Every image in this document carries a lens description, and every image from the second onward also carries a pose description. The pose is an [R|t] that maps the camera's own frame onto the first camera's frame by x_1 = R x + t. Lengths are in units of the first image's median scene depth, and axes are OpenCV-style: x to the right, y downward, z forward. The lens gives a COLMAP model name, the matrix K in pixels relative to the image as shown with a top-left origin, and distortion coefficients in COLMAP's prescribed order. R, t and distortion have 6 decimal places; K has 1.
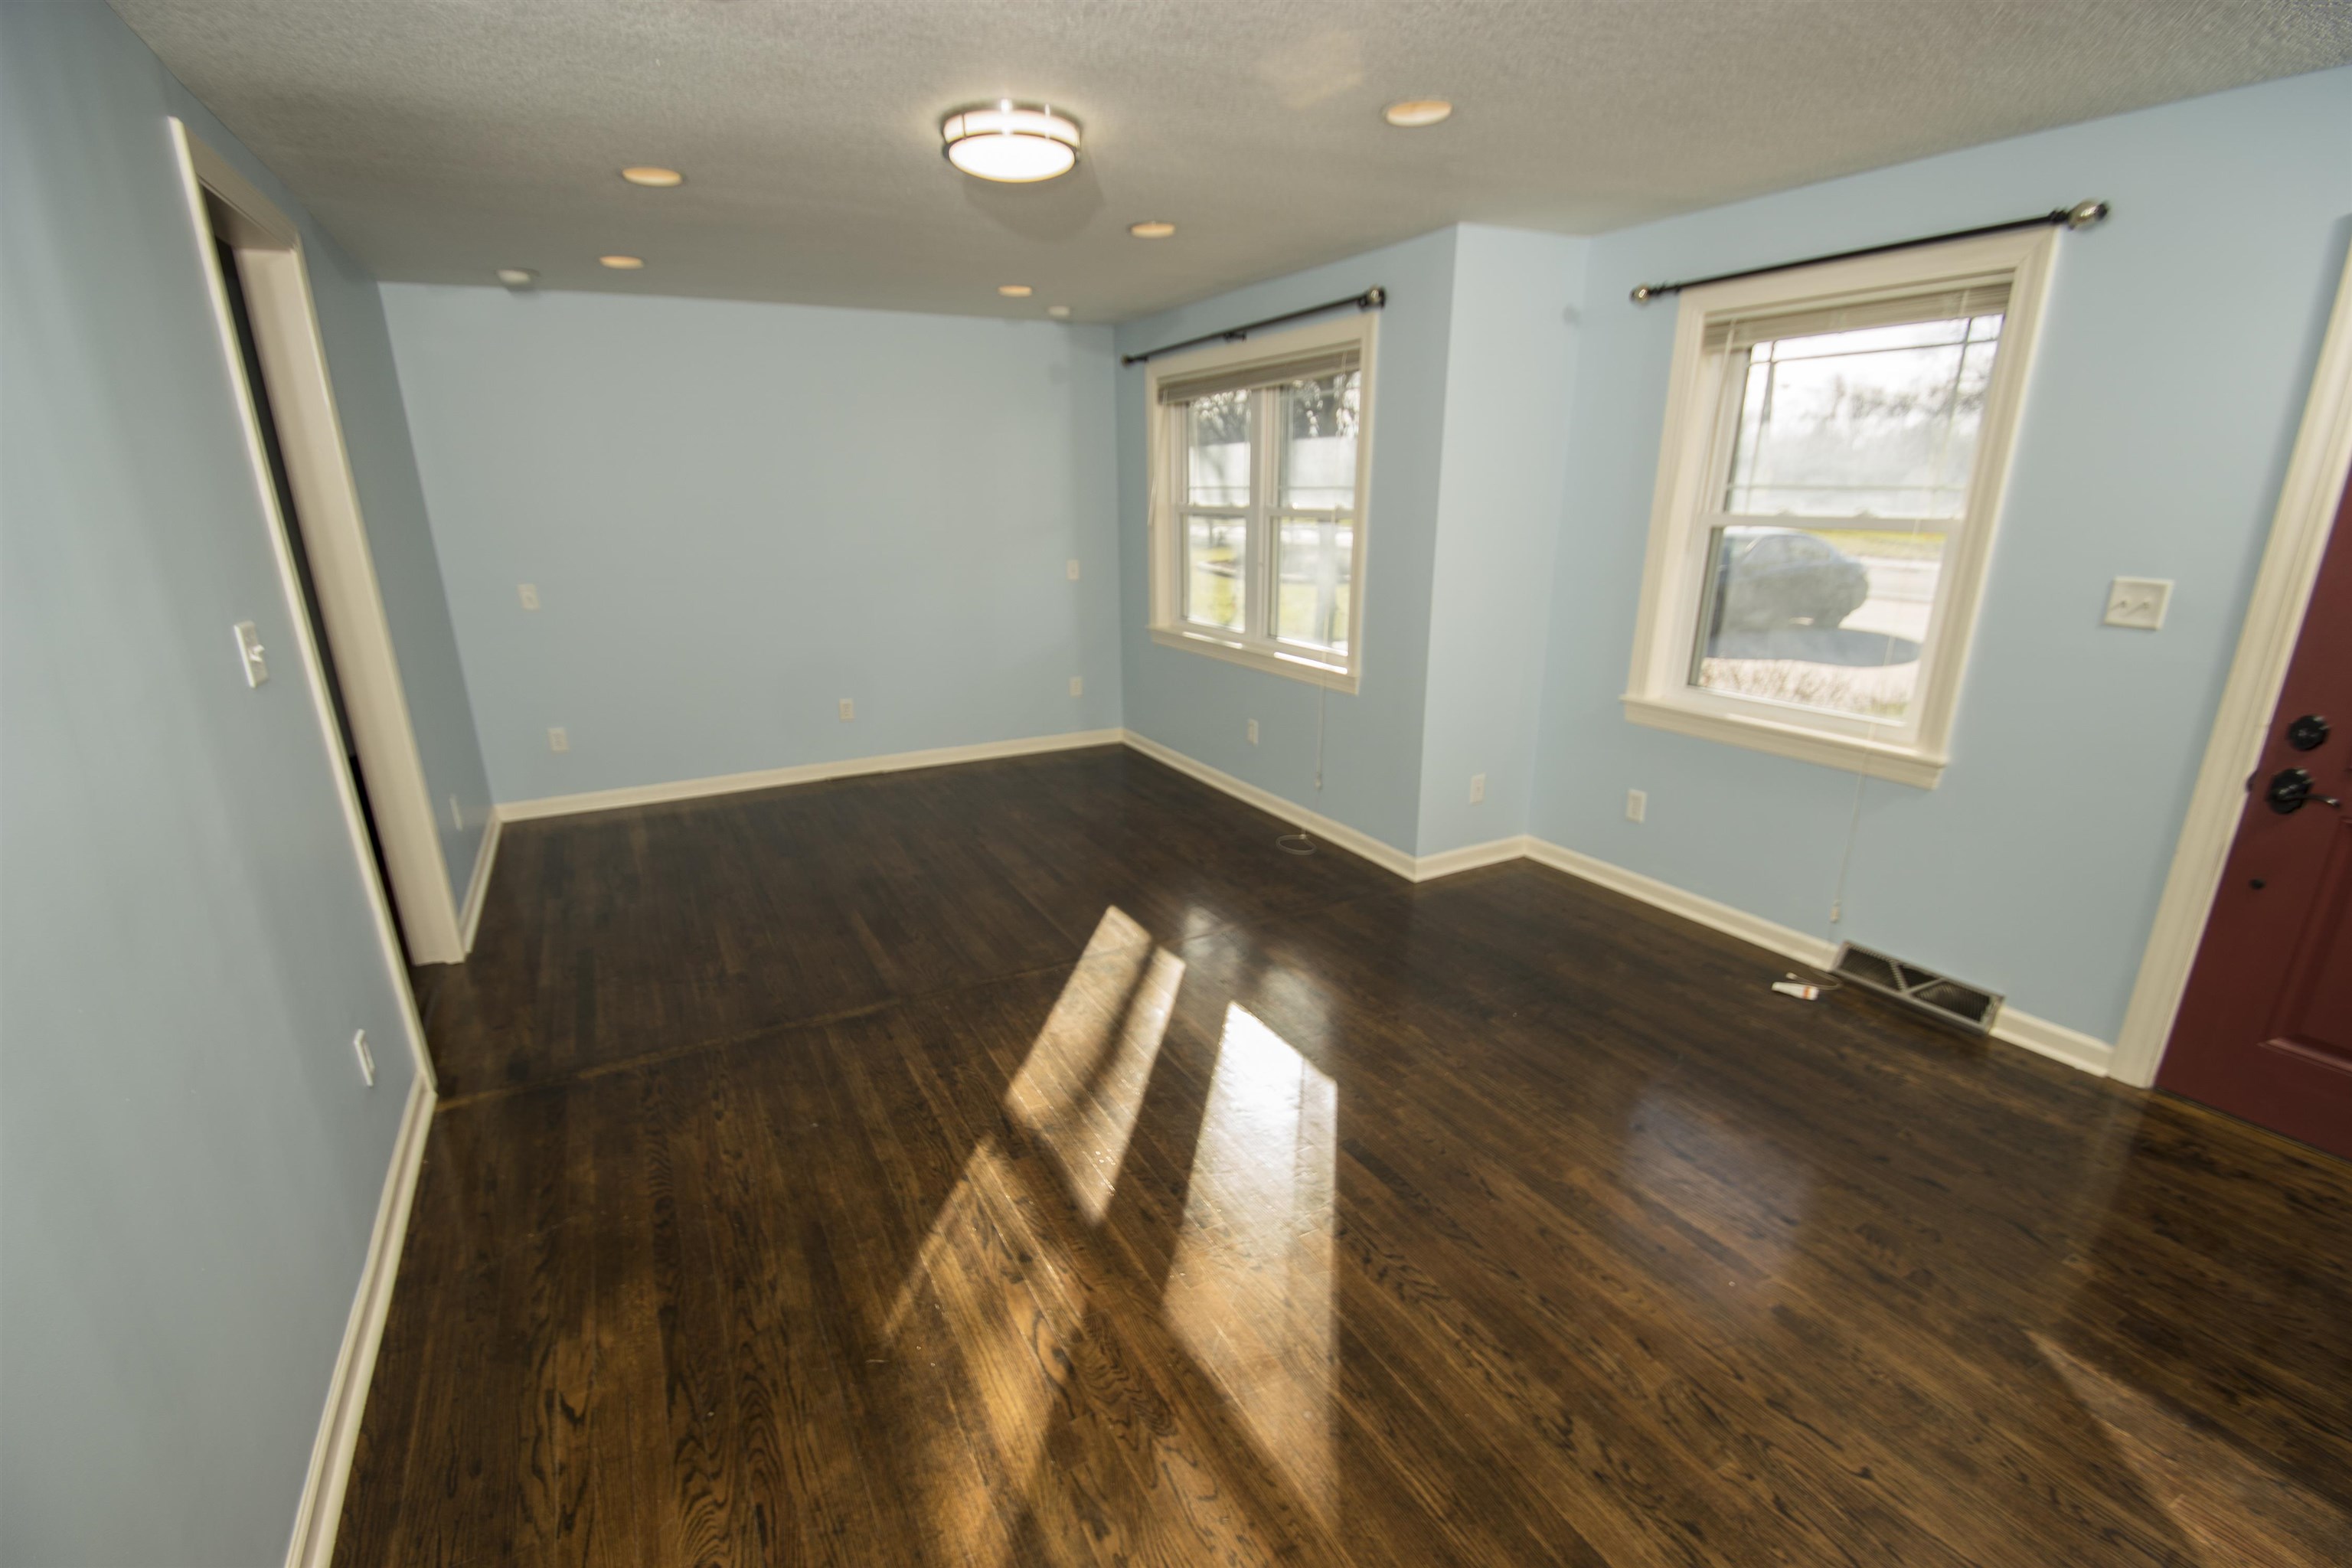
lens RADIAL K [[1038.3, 0, 1159.2], [0, 1038.3, 834.4], [0, 0, 1]] dist [0.021856, -0.023809]
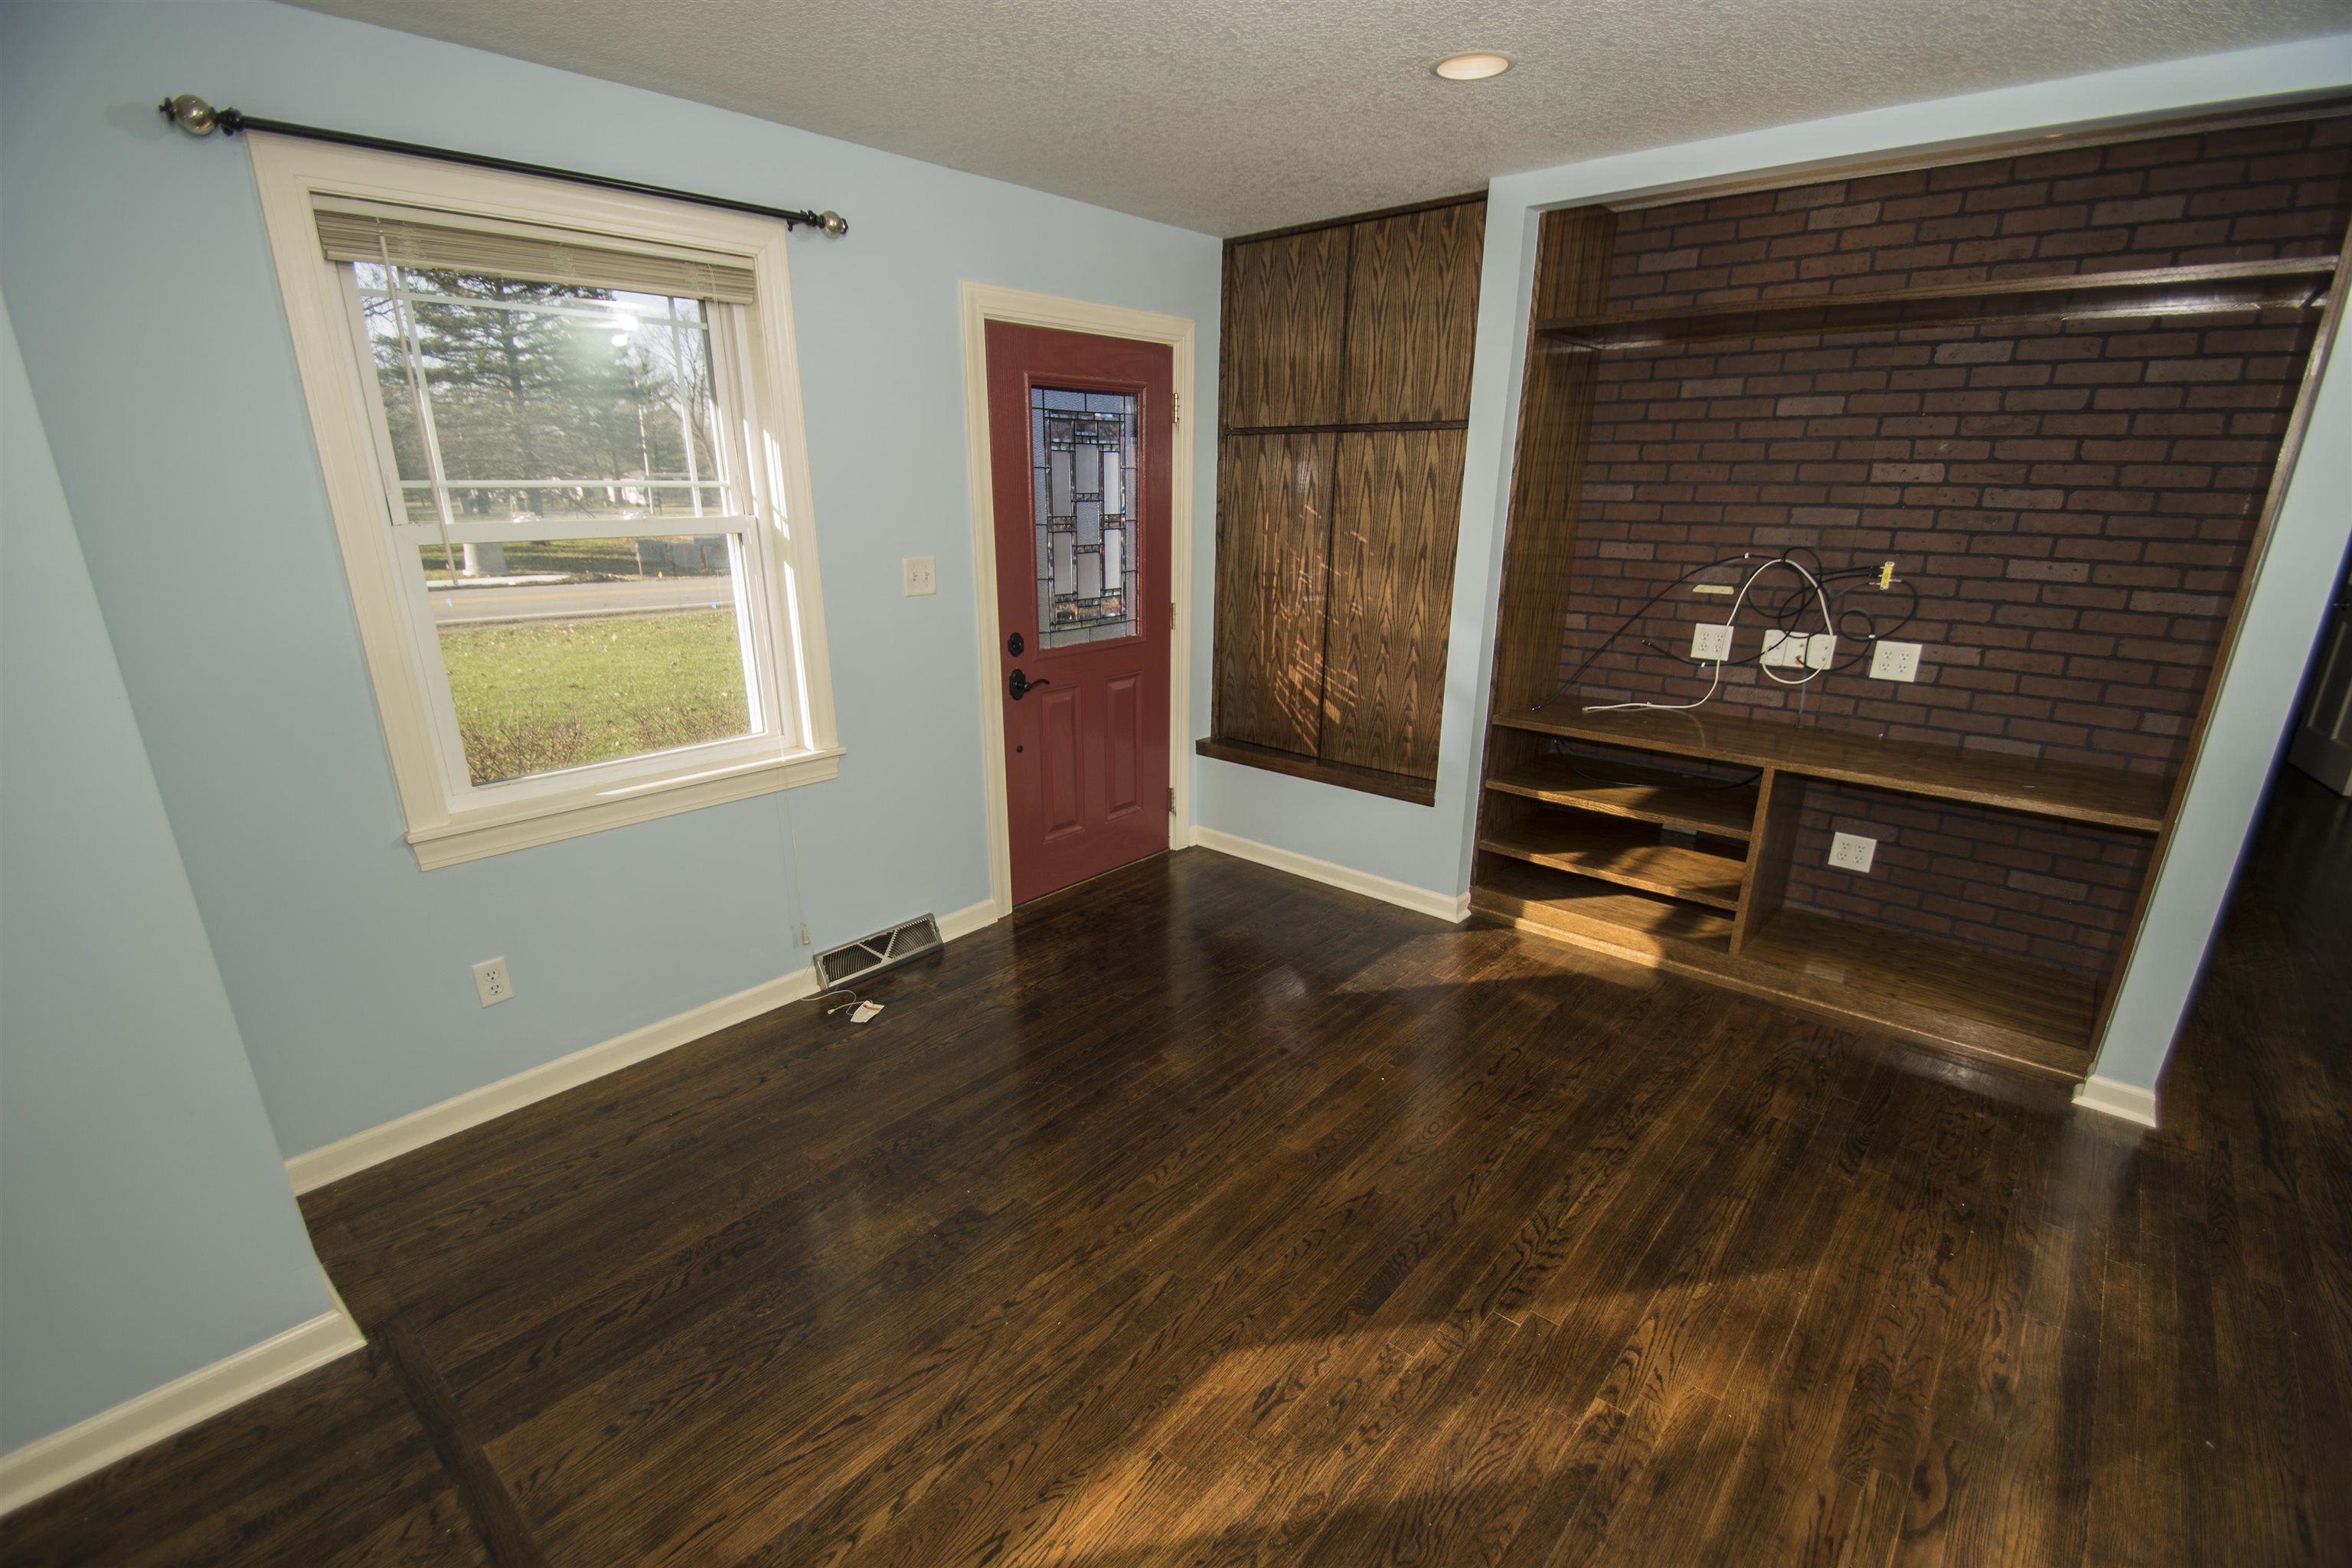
lens RADIAL K [[1038.3, 0, 1159.2], [0, 1038.3, 834.4], [0, 0, 1]] dist [0.021856, -0.023809]
pose [[-0.352880, -0.297624, 0.887072, -0.288688], [0.297943, 0.862970, 0.408060, -0.308341], [-0.886965, 0.408292, -0.215850, 0.929370]]
